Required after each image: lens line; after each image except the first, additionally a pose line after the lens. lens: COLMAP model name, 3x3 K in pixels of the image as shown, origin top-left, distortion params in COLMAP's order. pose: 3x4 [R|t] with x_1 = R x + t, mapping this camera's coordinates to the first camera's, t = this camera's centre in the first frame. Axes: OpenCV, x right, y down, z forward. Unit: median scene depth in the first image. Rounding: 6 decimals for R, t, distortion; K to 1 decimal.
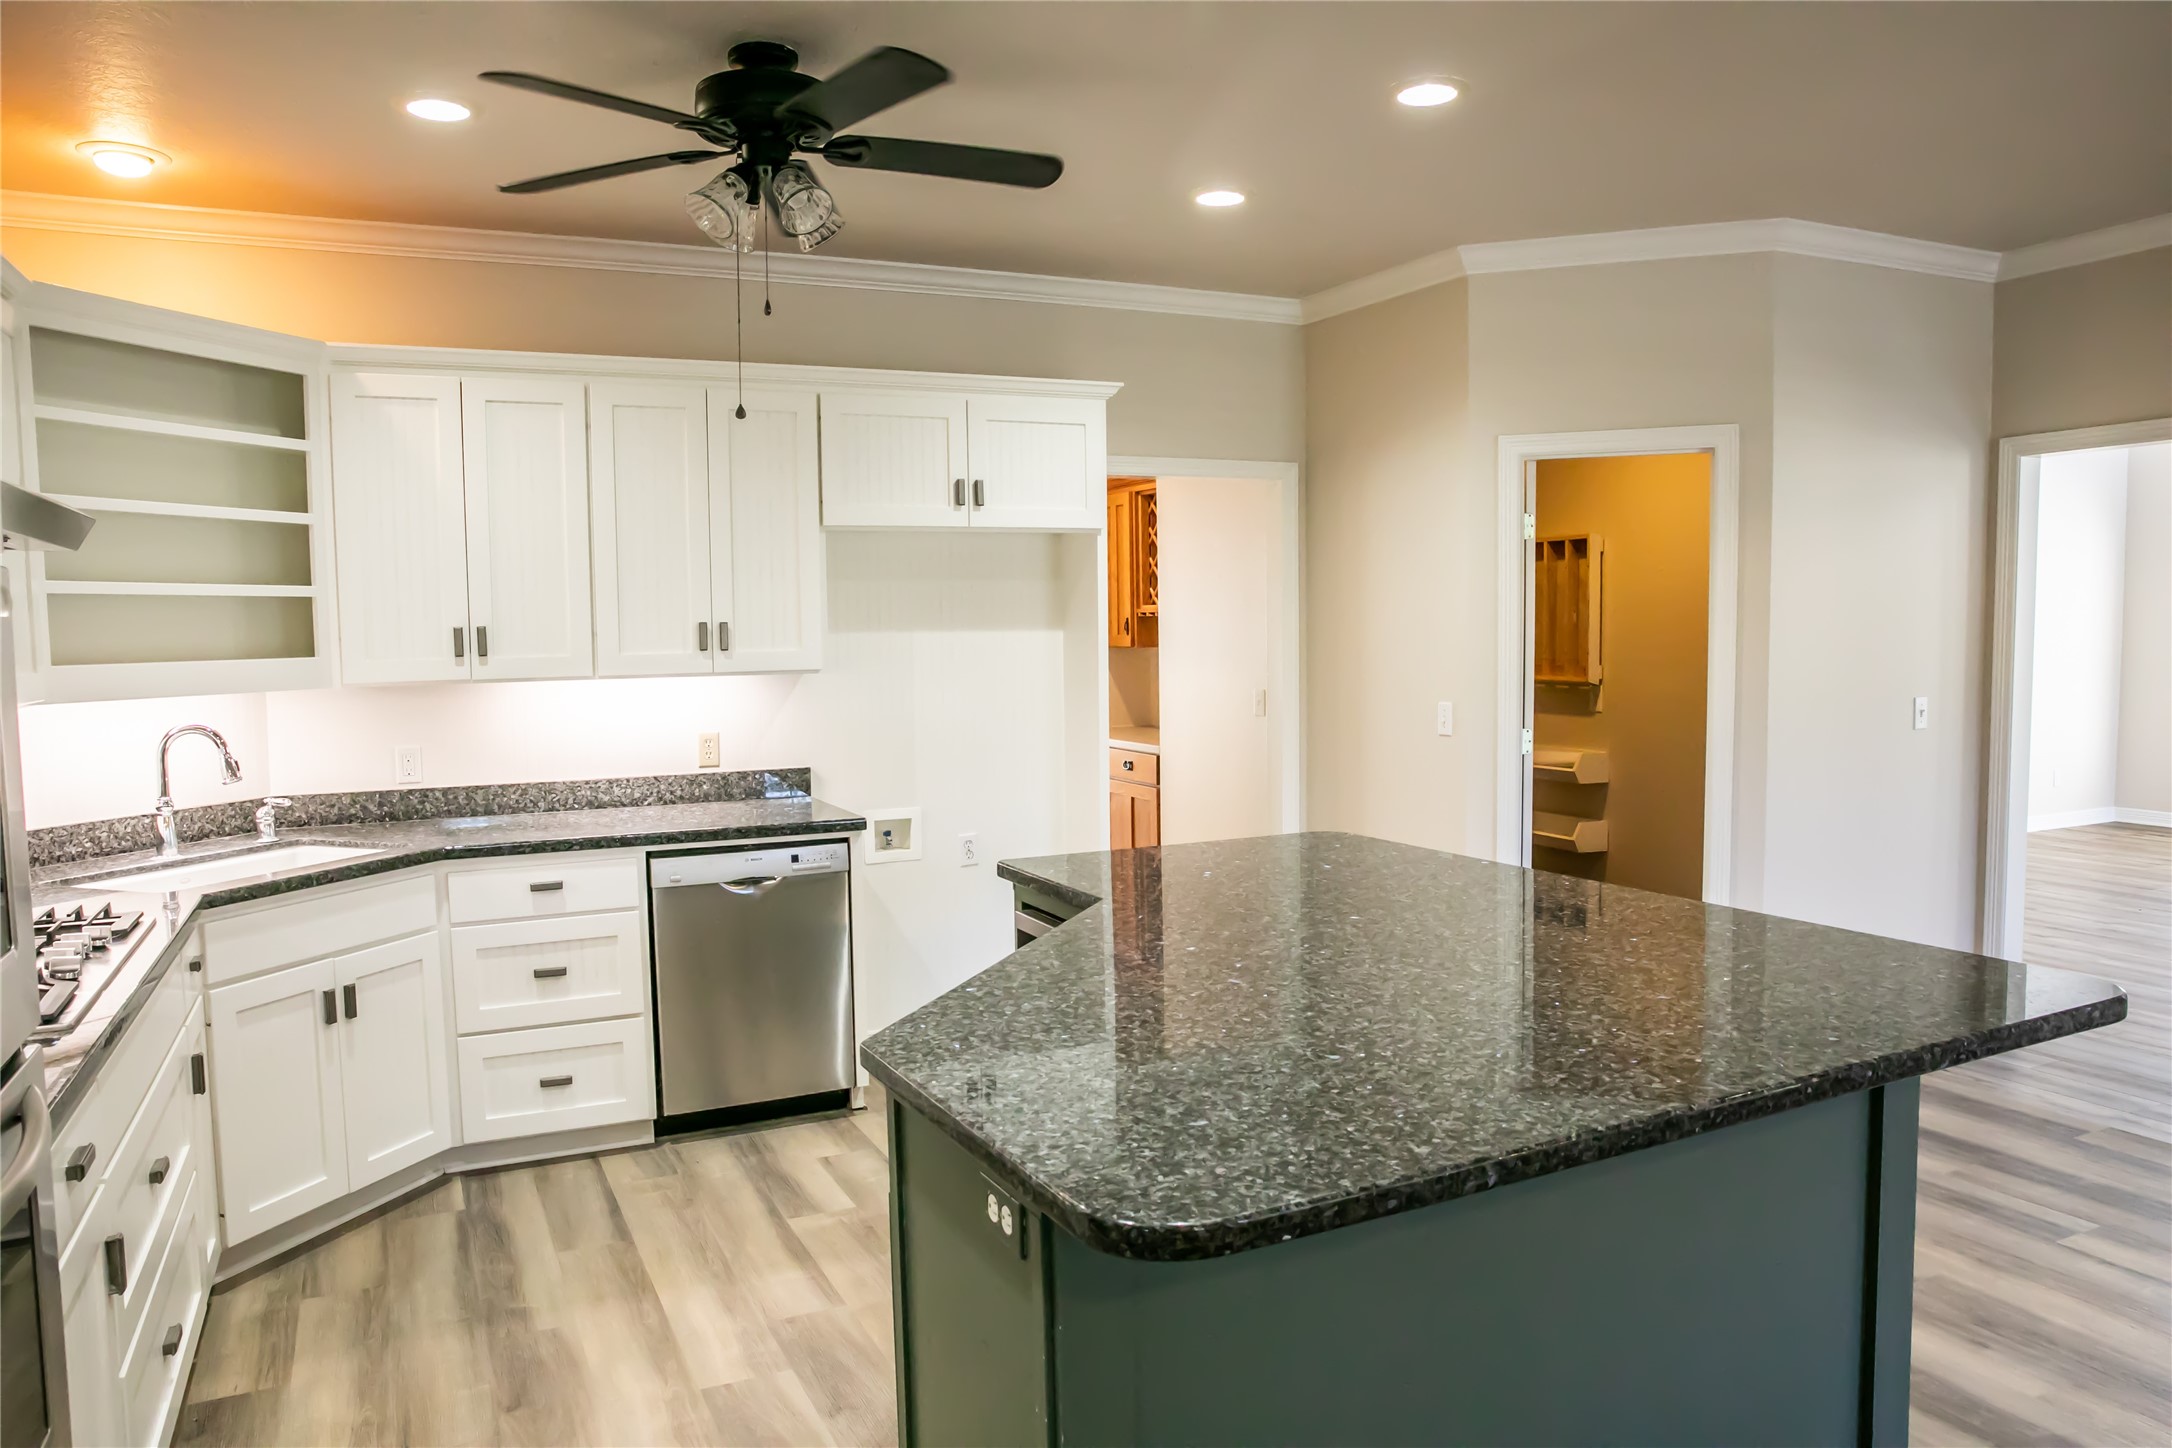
lens RADIAL K [[1495.2, 0, 1072.2], [0, 1495.2, 711.7], [0, 0, 1]] dist [-0.073204, 0.034617]
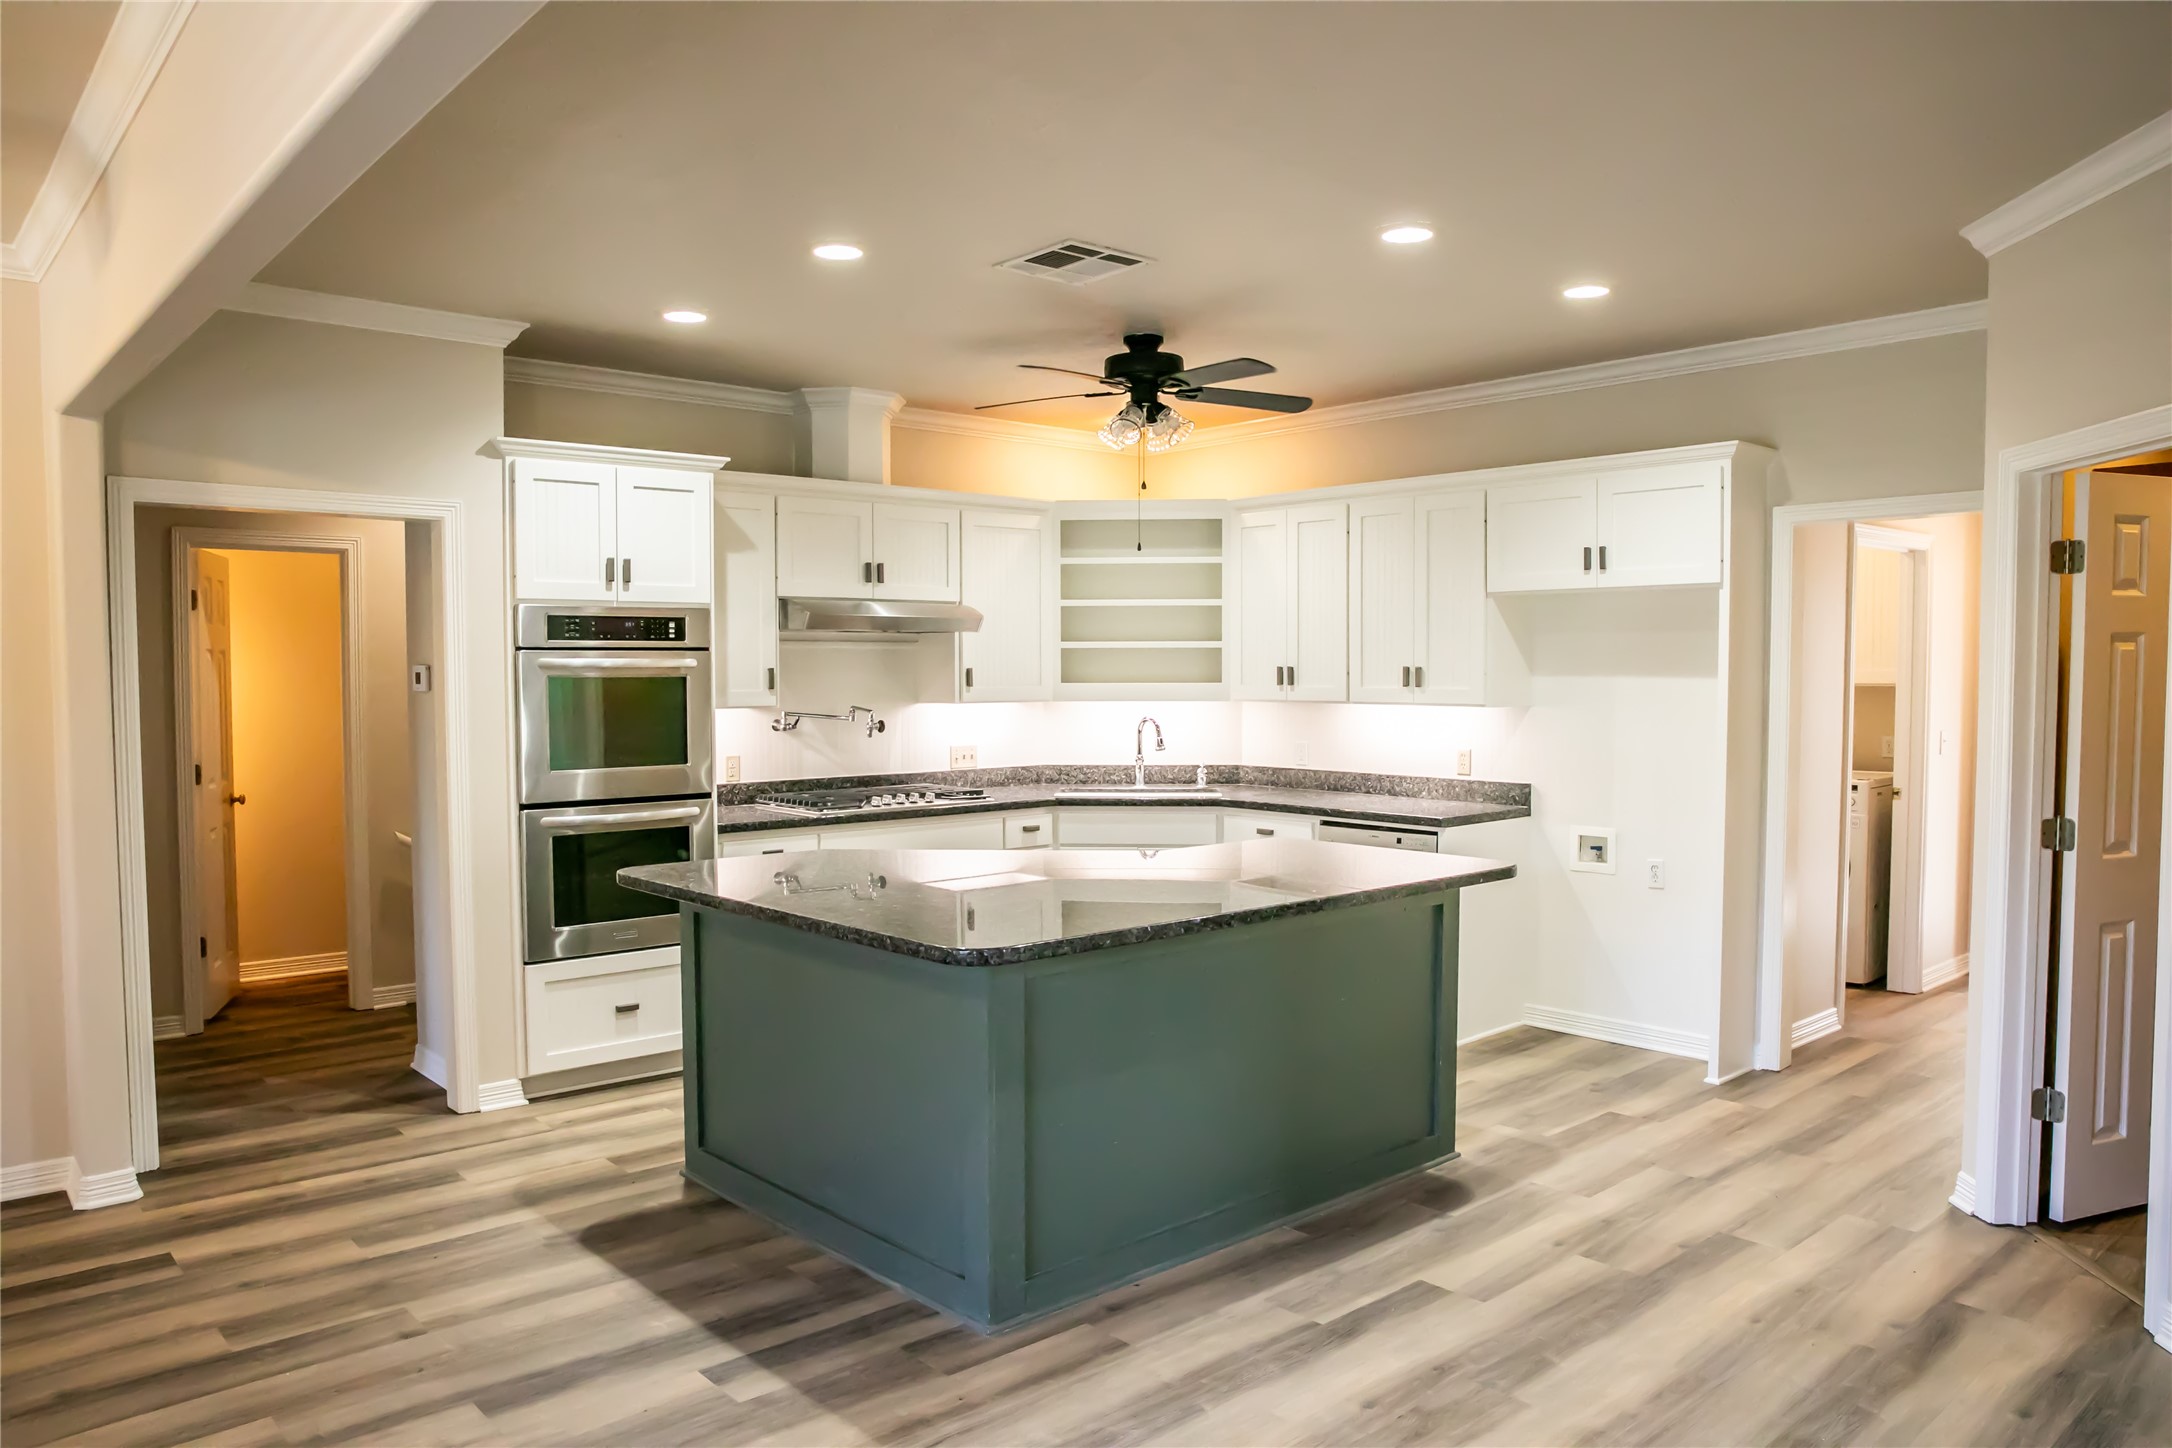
lens RADIAL K [[1495.2, 0, 1069.4], [0, 1495.2, 730.4], [0, 0, 1]] dist [-0.073204, 0.034617]
pose [[0.278536, 0.056703, -0.958750, 0.997419], [-0.058474, 0.997405, 0.042002, -0.040317], [0.958644, 0.044363, 0.281129, 0.311403]]
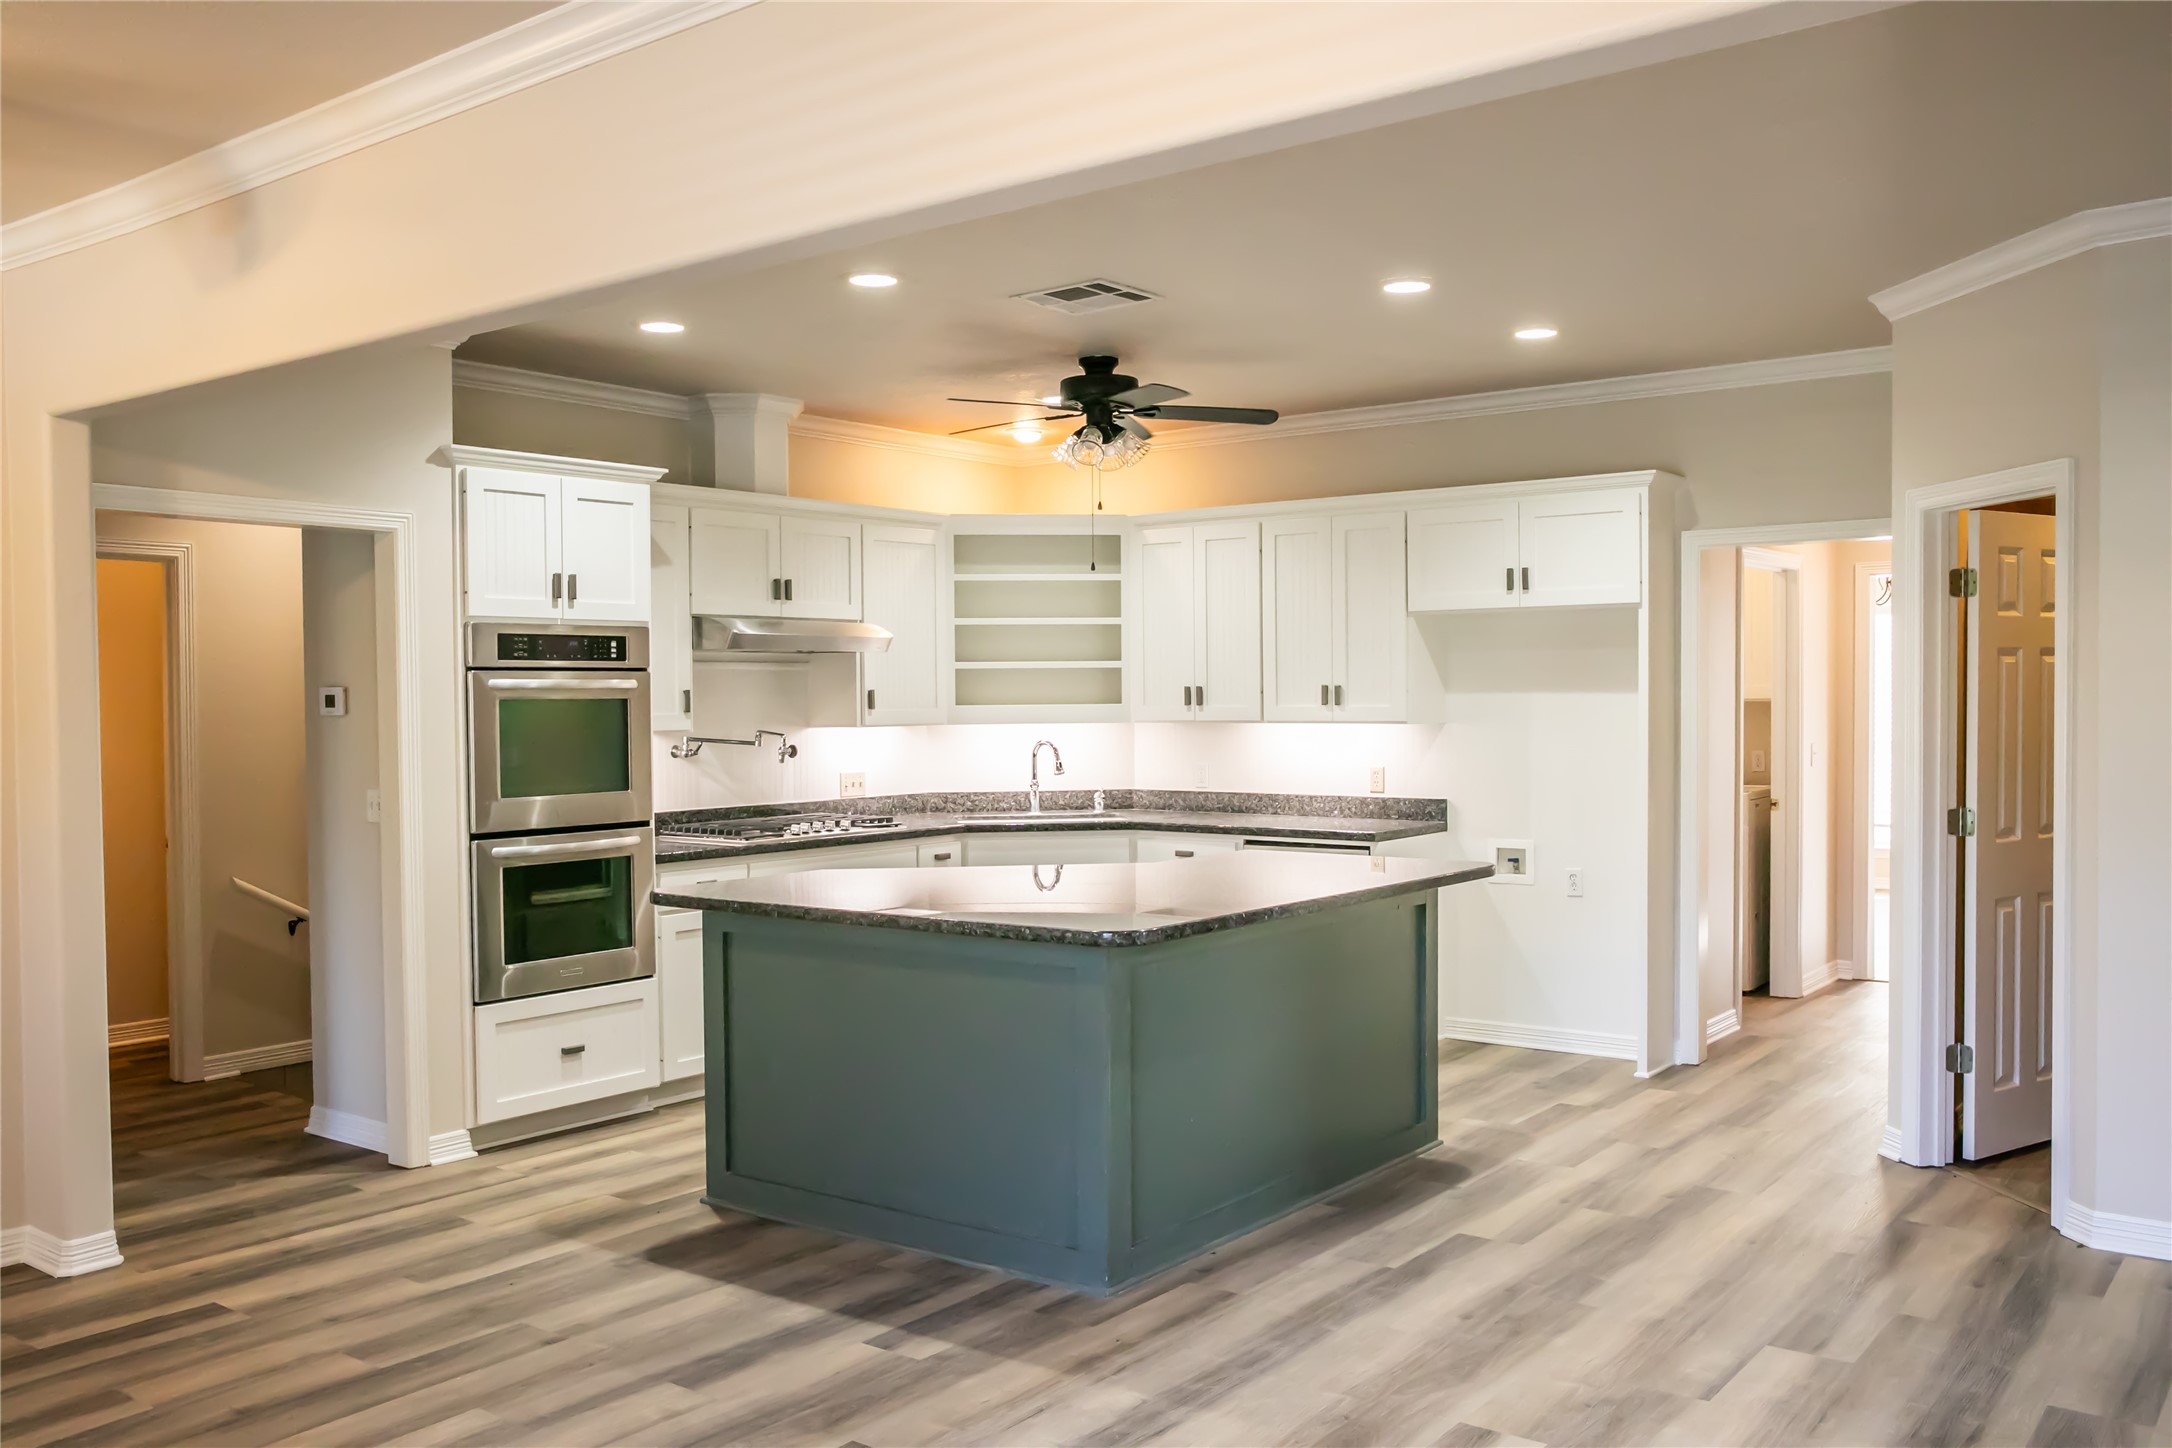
lens RADIAL K [[1817.9, 0, 1066.8], [0, 1817.9, 727.7], [0, 0, 1]] dist [-0.013697, -0.044673]
pose [[0.459766, 0.029107, -0.887563, 1.151745], [-0.050799, 0.998688, 0.006437, -0.018371], [0.886586, 0.042127, 0.460642, 0.003162]]
